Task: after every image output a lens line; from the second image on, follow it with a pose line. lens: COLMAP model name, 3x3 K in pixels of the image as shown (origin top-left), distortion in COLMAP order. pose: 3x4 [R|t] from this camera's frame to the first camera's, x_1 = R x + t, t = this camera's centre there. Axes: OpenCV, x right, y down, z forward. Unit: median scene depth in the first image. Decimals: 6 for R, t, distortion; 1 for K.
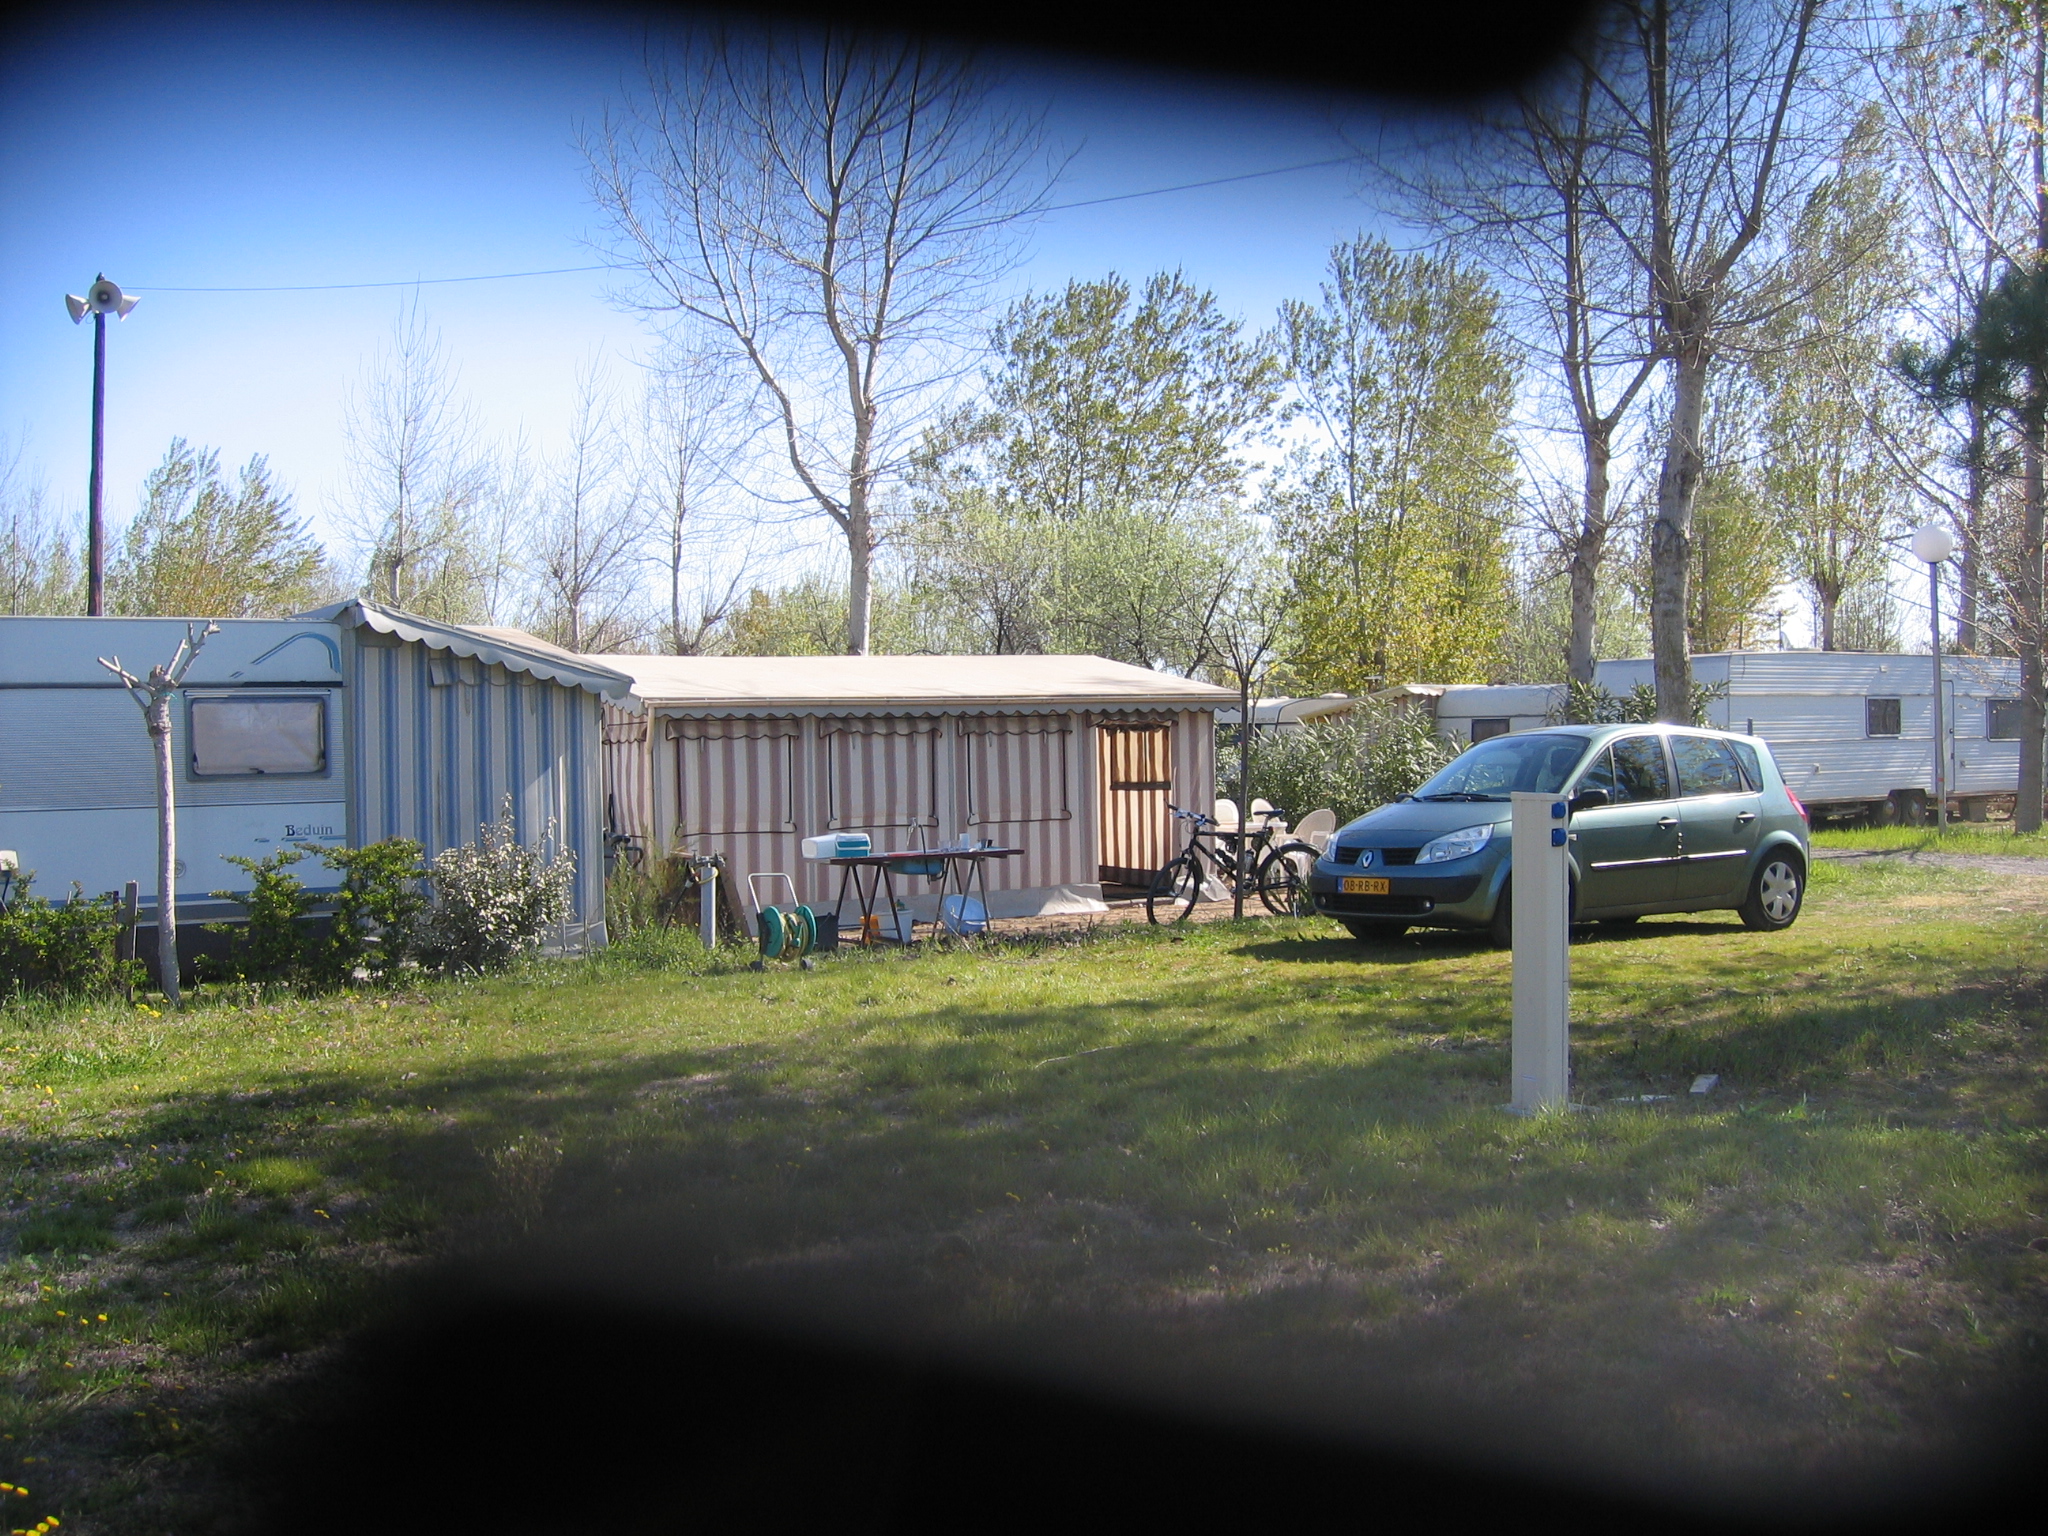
lens RADIAL K [[2152.7, 0, 1024.3], [0, 2152.7, 765.7], [0, 0, 1]] dist [-0.081865, 0.000000]
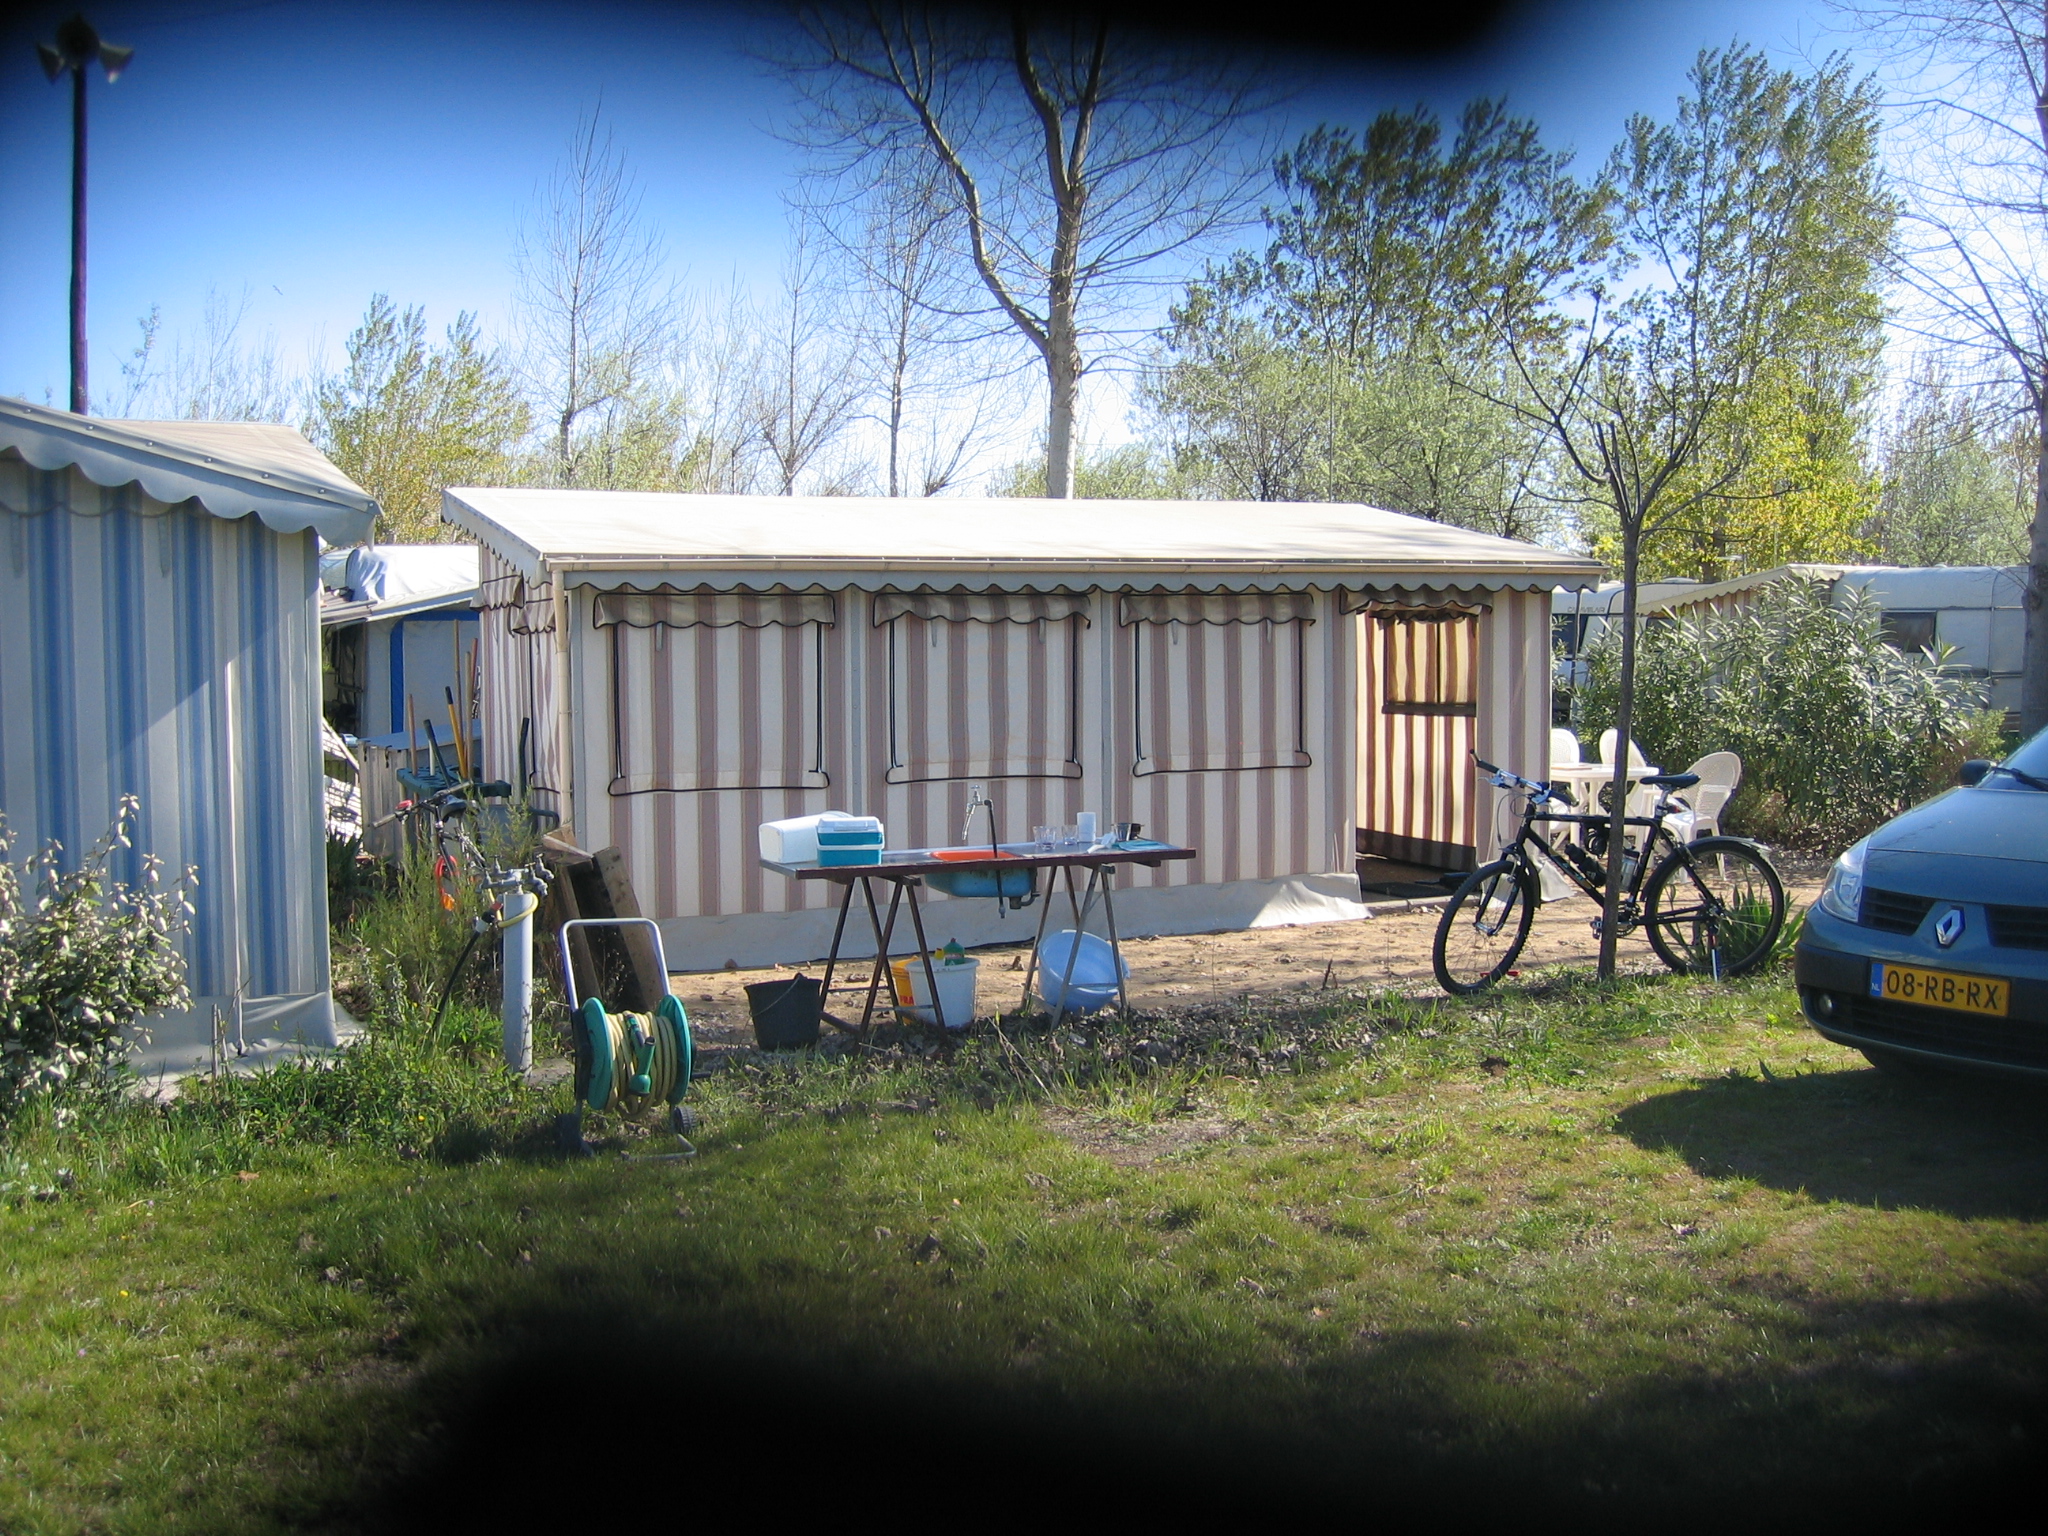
lens RADIAL K [[2152.7, 0, 940.7], [0, 2152.7, 759.4], [0, 0, 1]] dist [-0.081865, 0.000000]
pose [[0.984799, 0.021834, -0.172322, 0.023444], [-0.013334, 0.998644, 0.050331, -0.006098], [0.173187, -0.047268, 0.983754, 0.391240]]
